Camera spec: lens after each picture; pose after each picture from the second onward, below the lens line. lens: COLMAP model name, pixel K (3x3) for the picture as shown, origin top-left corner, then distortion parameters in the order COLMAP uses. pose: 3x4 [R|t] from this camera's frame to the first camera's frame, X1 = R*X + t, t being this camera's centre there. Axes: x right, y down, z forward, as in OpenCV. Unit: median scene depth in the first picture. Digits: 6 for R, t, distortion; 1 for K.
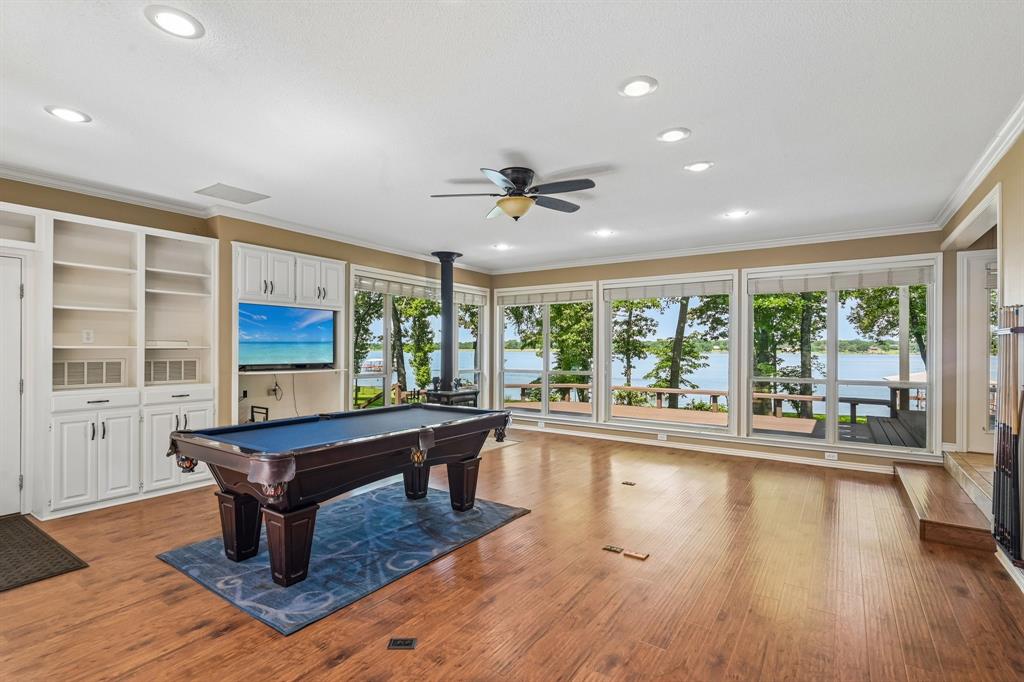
lens RADIAL K [[502.3, 0, 510.2], [0, 502.3, 346.5], [0, 0, 1]] dist [0.001191, -0.001051]
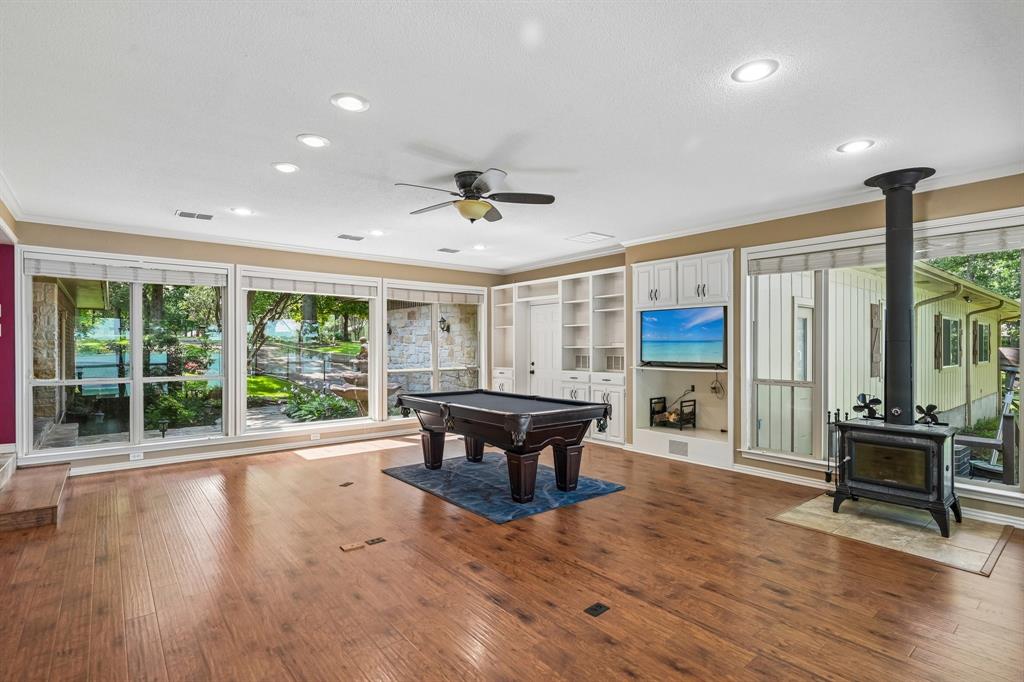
lens RADIAL K [[502.3, 0, 512.0], [0, 502.3, 346.3], [0, 0, 1]] dist [0.001191, -0.001051]
pose [[-0.301608, -0.004858, -0.953420, 0.746142], [0.001860, 0.999982, -0.005684, 0.007383], [0.953430, -0.003488, -0.301593, 1.069817]]
